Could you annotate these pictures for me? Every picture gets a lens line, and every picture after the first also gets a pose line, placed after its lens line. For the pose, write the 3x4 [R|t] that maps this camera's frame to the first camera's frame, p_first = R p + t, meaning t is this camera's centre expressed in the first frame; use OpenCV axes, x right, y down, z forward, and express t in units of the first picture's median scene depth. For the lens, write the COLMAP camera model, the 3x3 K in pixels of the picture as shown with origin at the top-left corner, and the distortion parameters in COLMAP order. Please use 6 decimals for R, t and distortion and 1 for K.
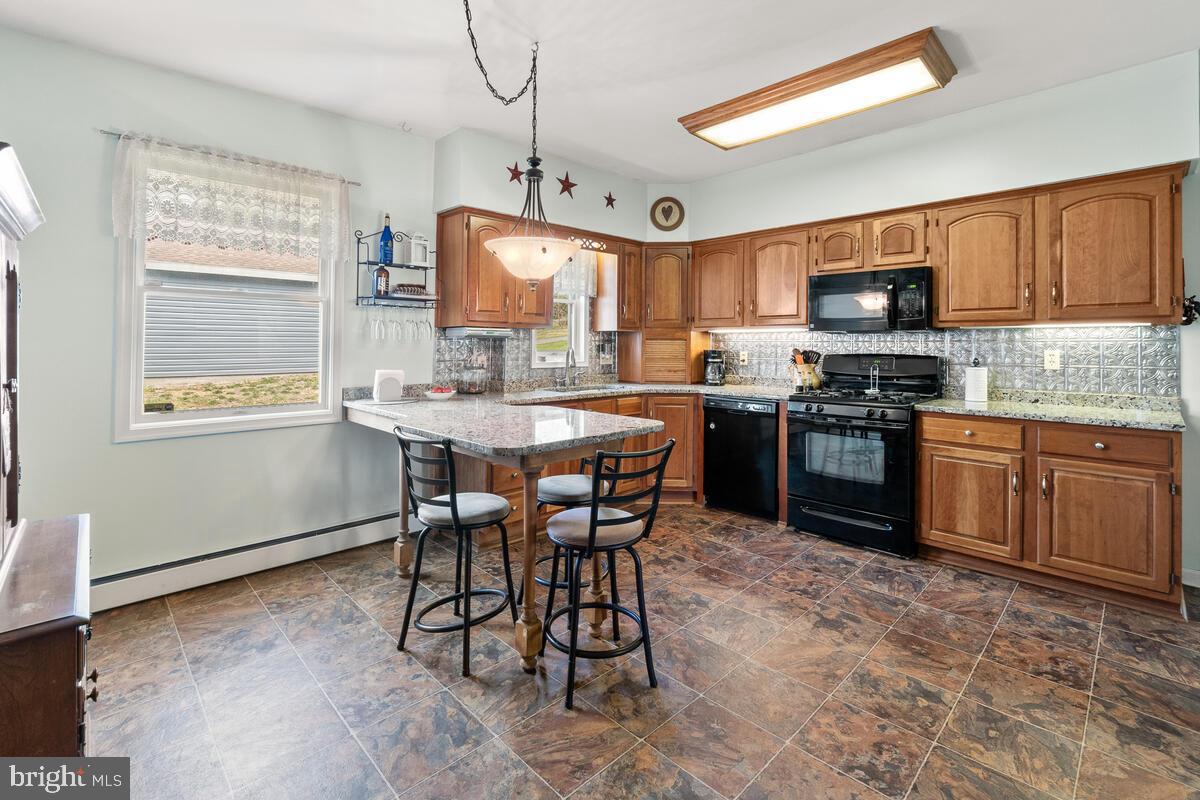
lens RADIAL K [[531.2, 0, 599.0], [0, 531.2, 348.1], [0, 0, 1]] dist [-0.018387, 0.000247]
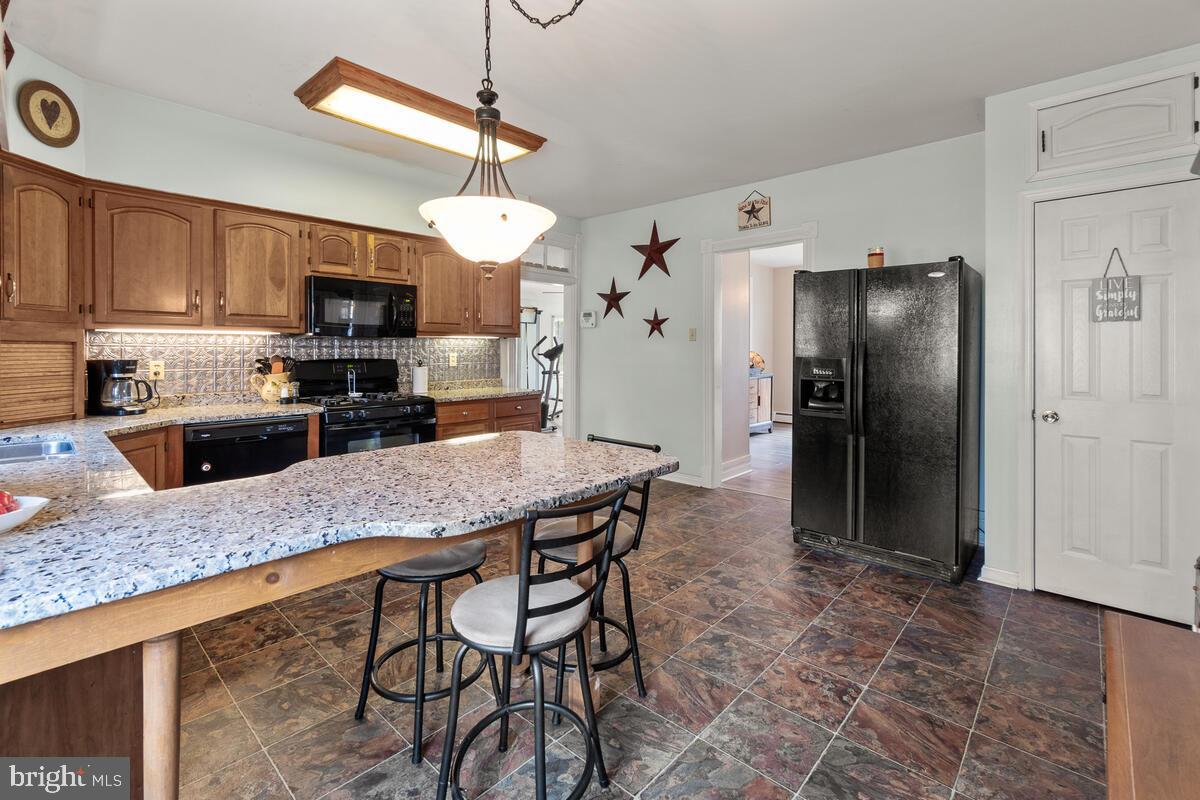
lens RADIAL K [[528.9, 0, 599.2], [0, 528.9, 349.2], [0, 0, 1]] dist [0.000915, 0.000061]
pose [[-0.045357, -0.001924, 0.998969, -0.487255], [0.009361, 0.999953, 0.002351, -0.005296], [-0.998927, 0.009458, -0.045336, 0.496818]]
